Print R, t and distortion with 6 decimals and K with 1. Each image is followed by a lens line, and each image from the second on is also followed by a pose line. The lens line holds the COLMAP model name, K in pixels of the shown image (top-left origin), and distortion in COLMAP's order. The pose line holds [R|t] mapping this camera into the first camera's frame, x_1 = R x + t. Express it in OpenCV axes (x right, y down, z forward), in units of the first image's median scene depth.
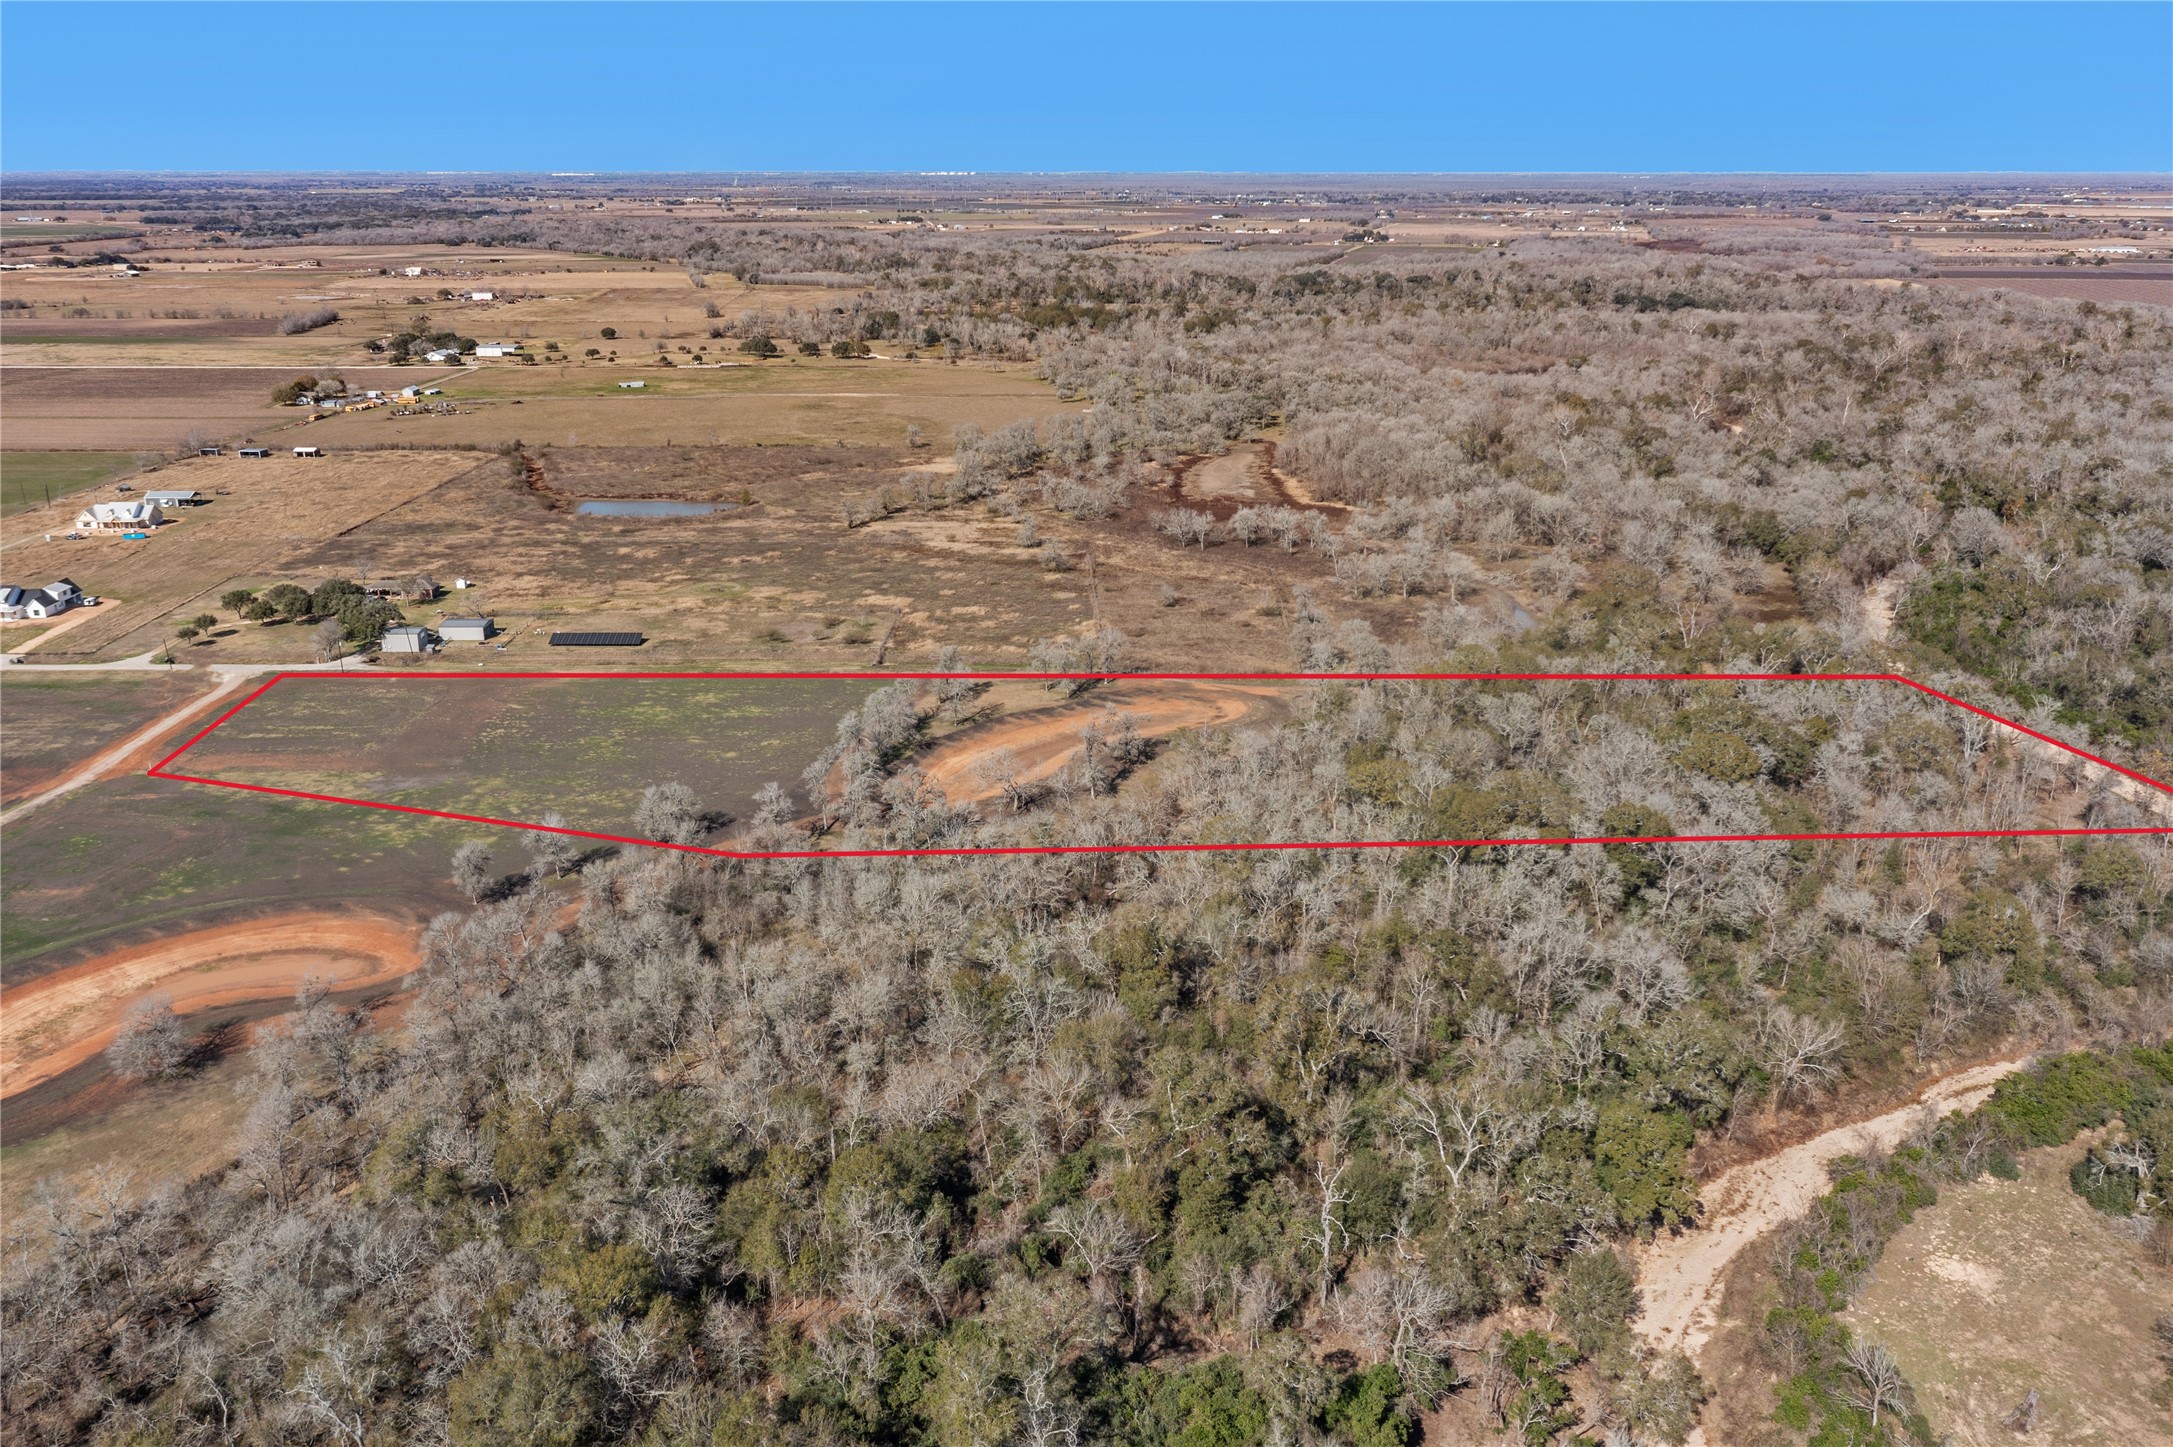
lens RADIAL K [[1728.5, 0, 1086.5], [0, 1728.5, 723.5], [0, 0, 1]] dist [0.000202, 0.009235]
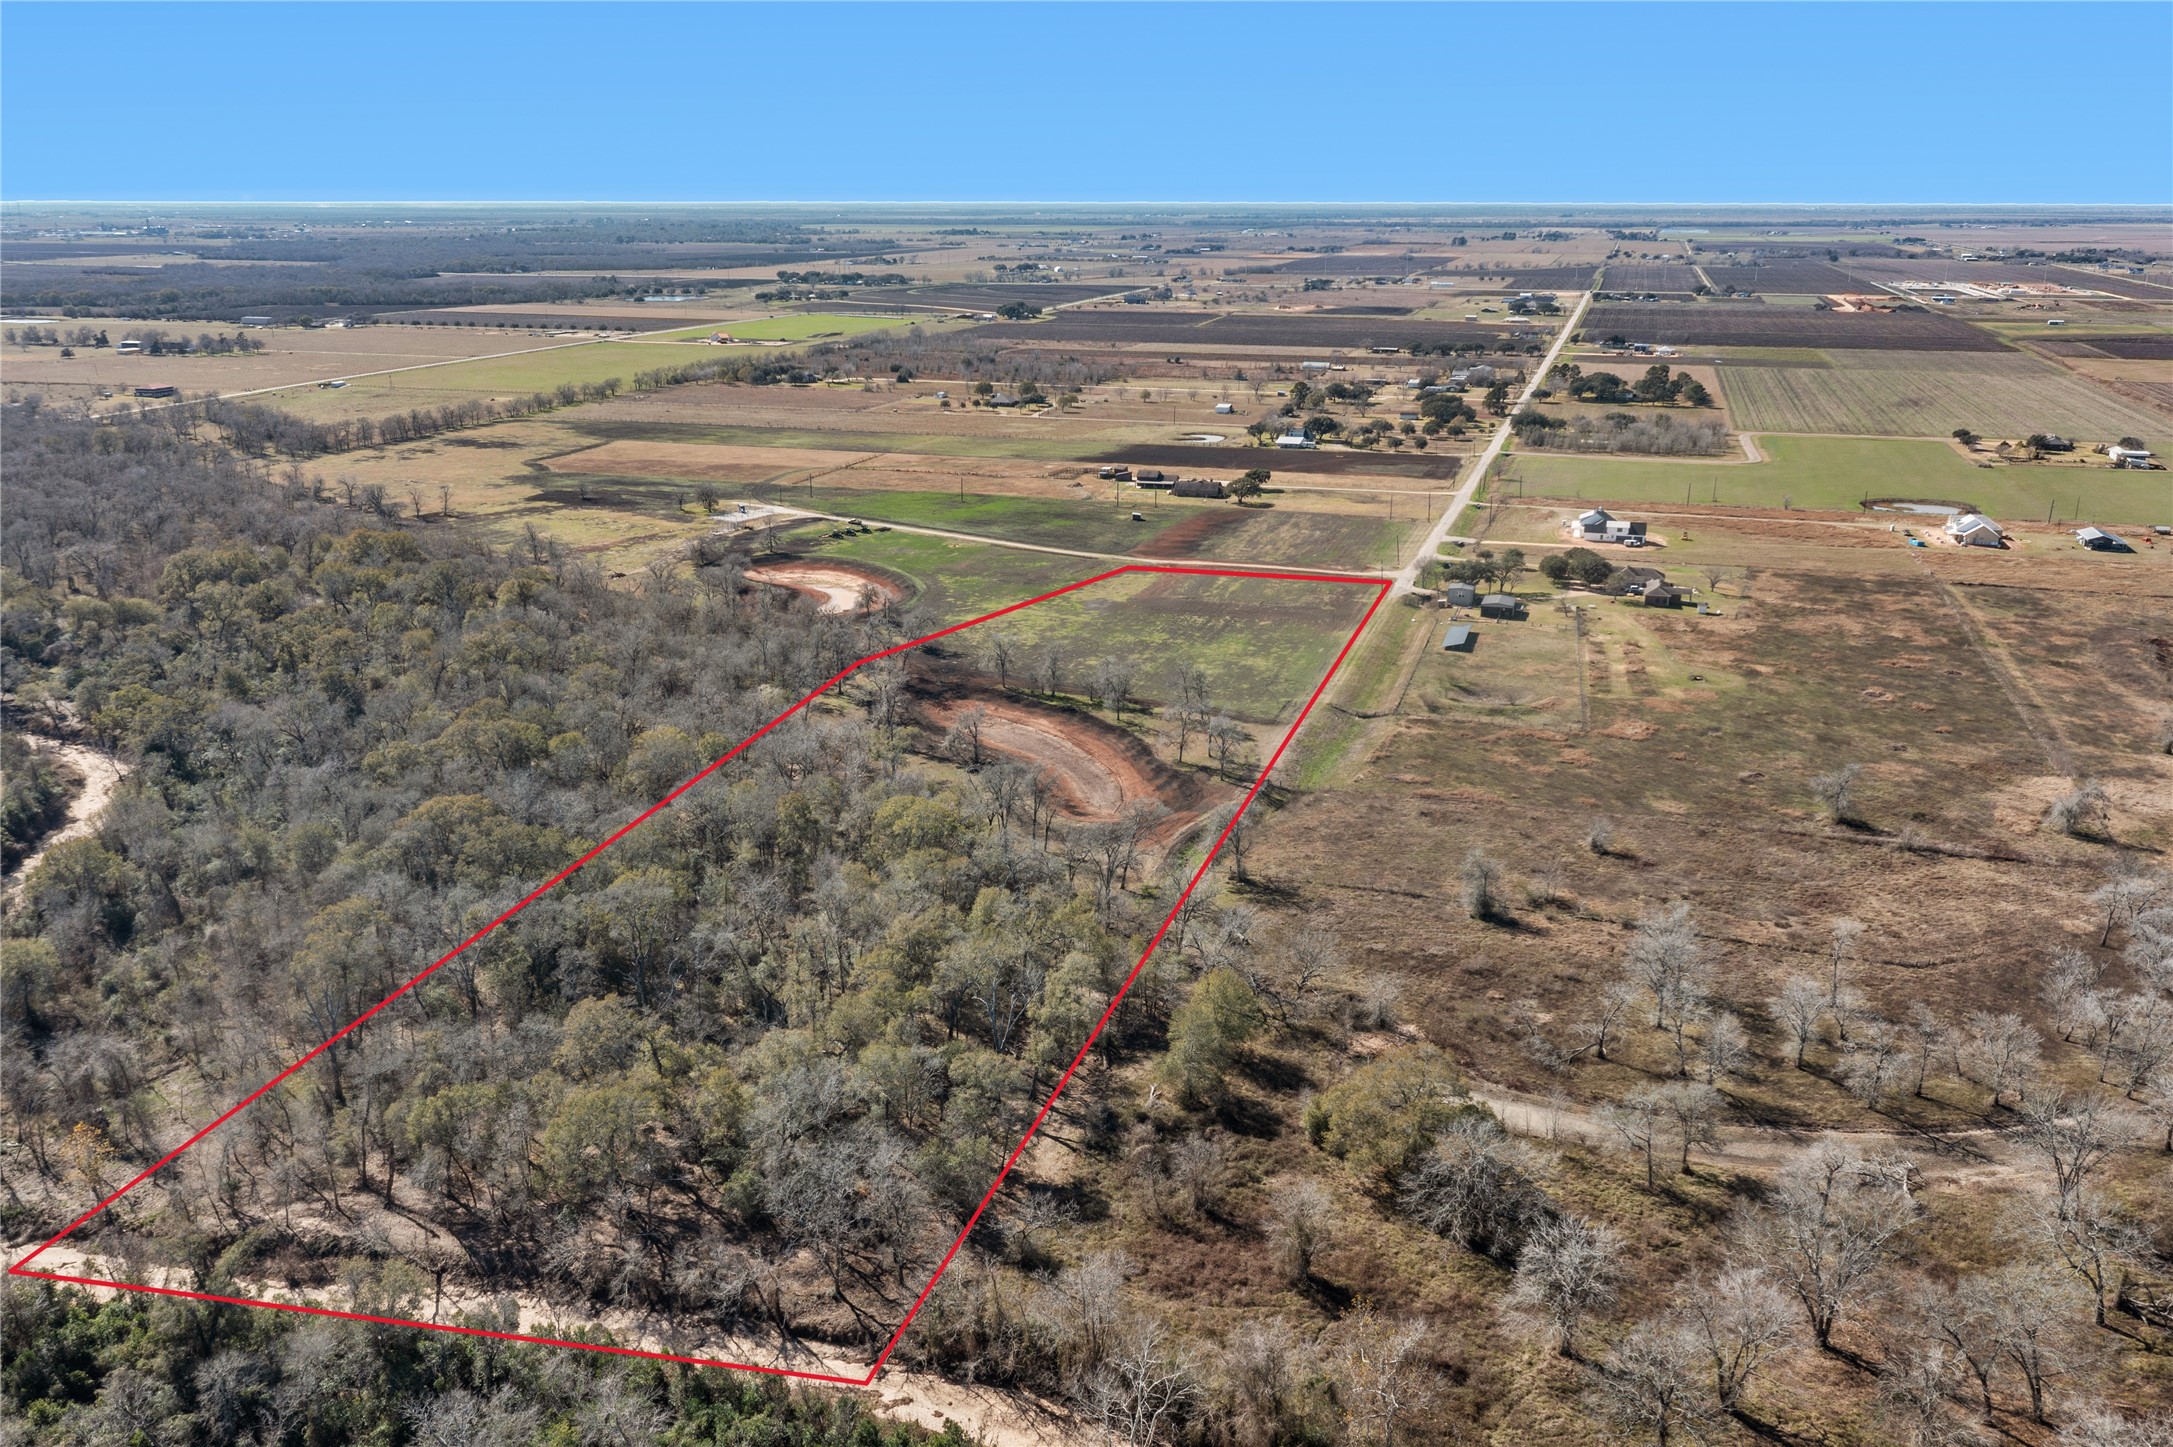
lens RADIAL K [[1764.2, 0, 1086.5], [0, 1764.2, 723.5], [0, 0, 1]] dist [-0.010133, 0.006108]
pose [[-0.317168, 0.270825, -0.908877, 0.293286], [-0.289135, 0.885119, 0.364644, -0.123247], [0.903219, 0.378442, -0.202427, 0.389649]]
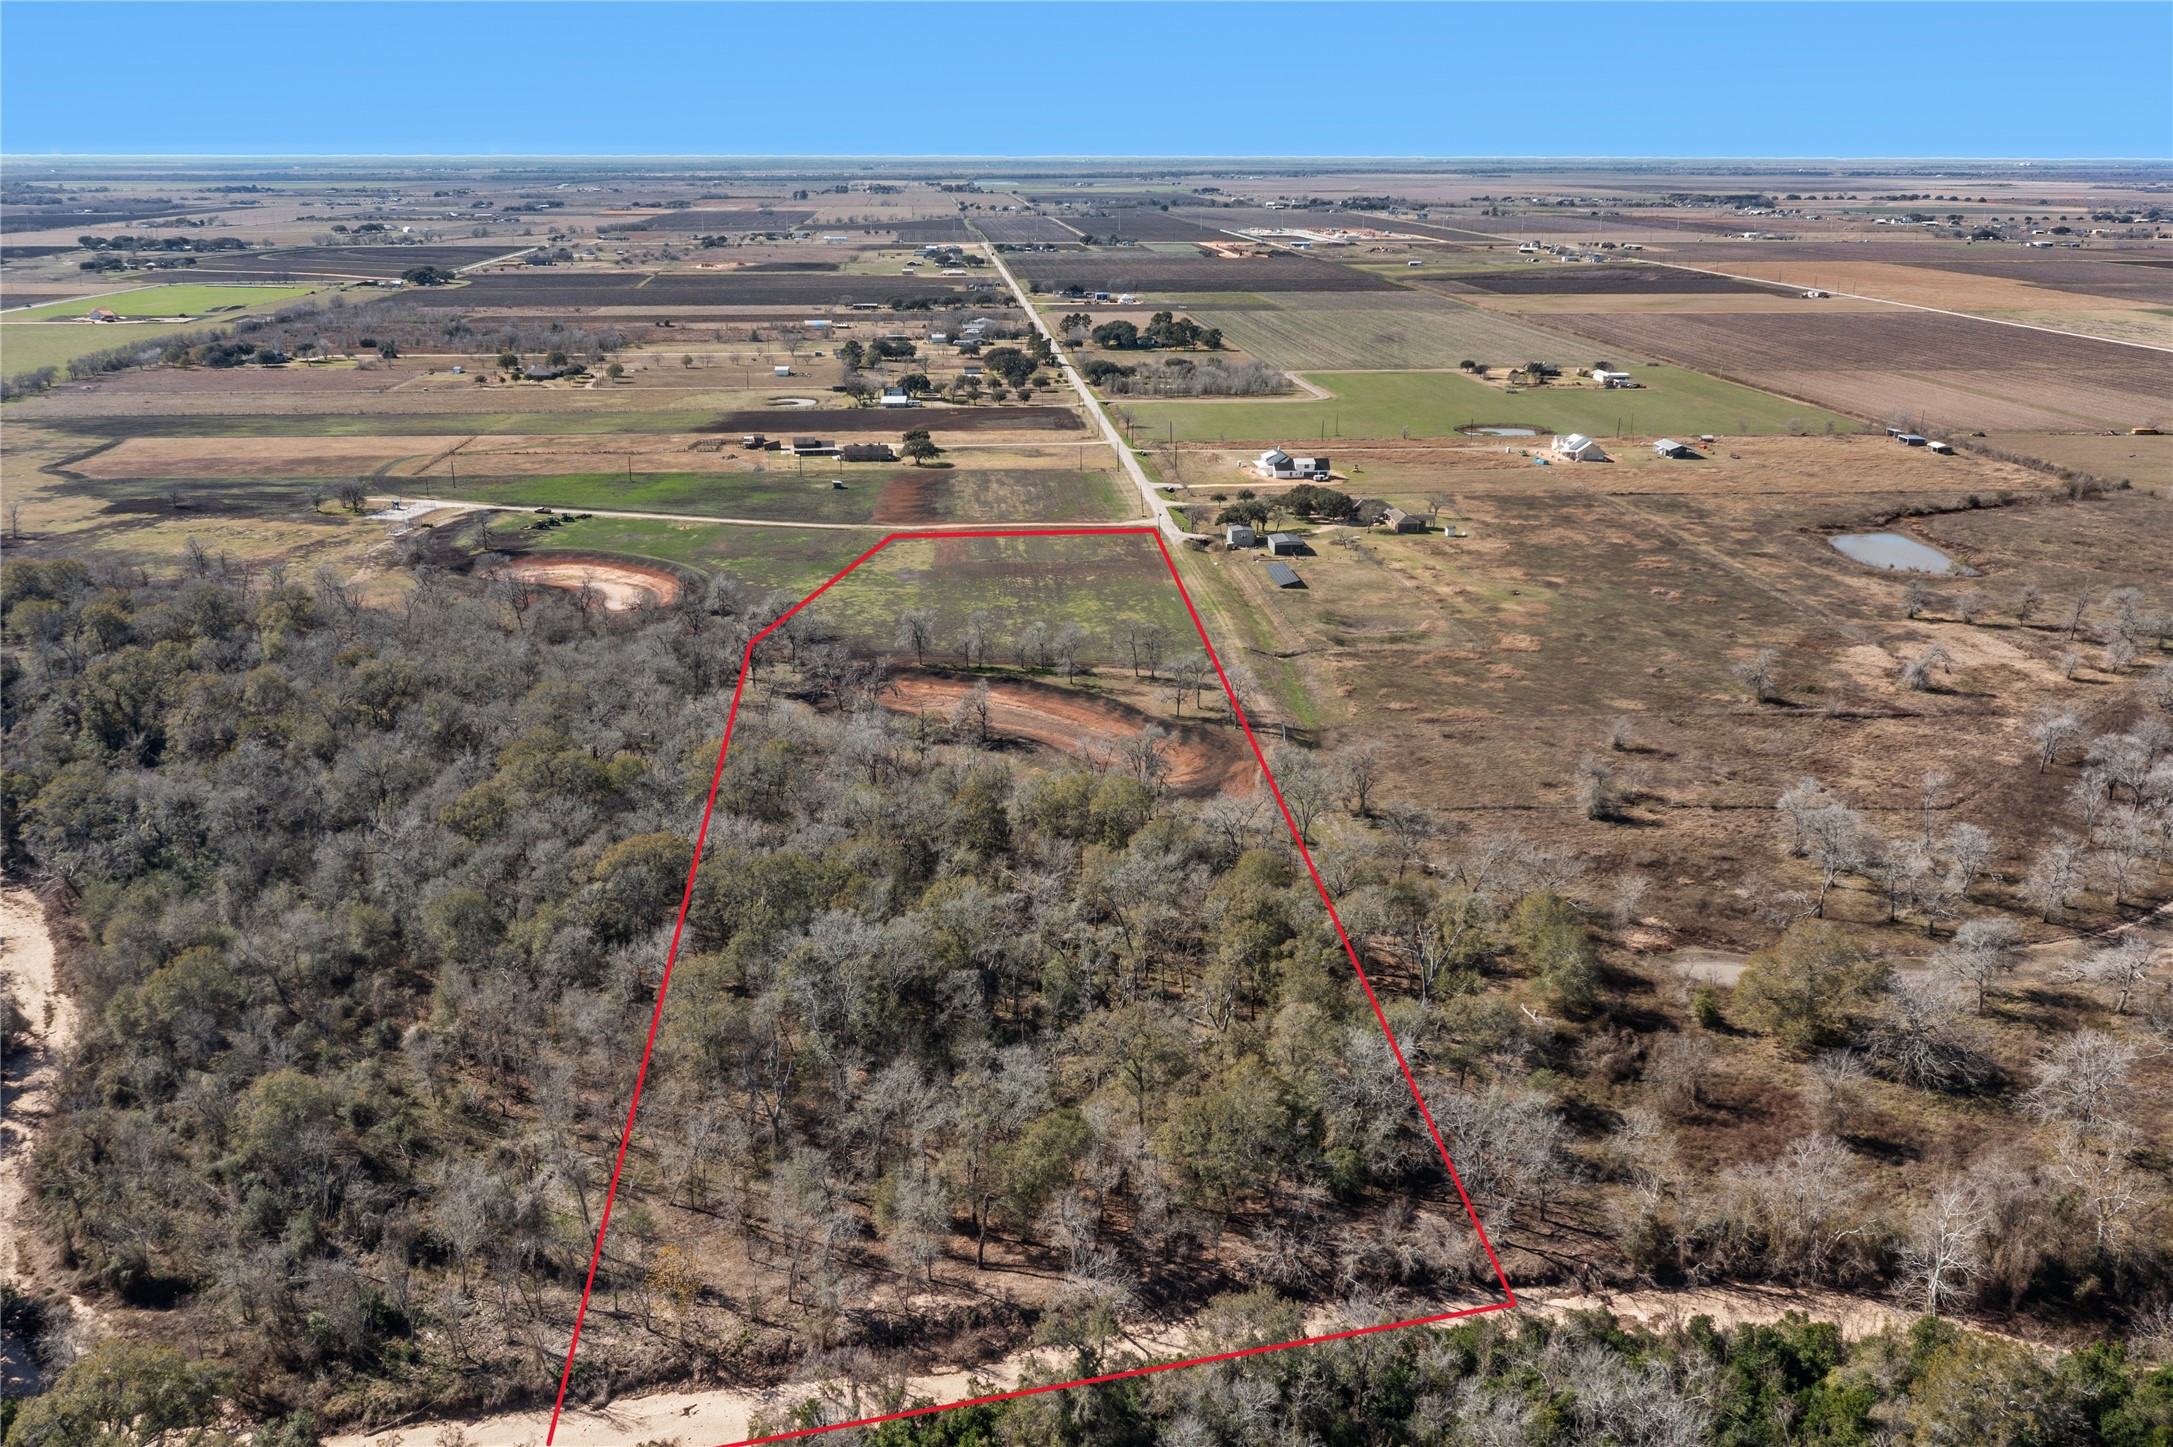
lens RADIAL K [[1786.9, 0, 1086.5], [0, 1786.9, 723.5], [0, 0, 1]] dist [-0.009757, 0.008738]
pose [[0.062884, 0.304596, -0.950404, 0.309785], [-0.305834, 0.912355, 0.272166, -0.088097], [0.950006, 0.273551, 0.150529, 0.277608]]
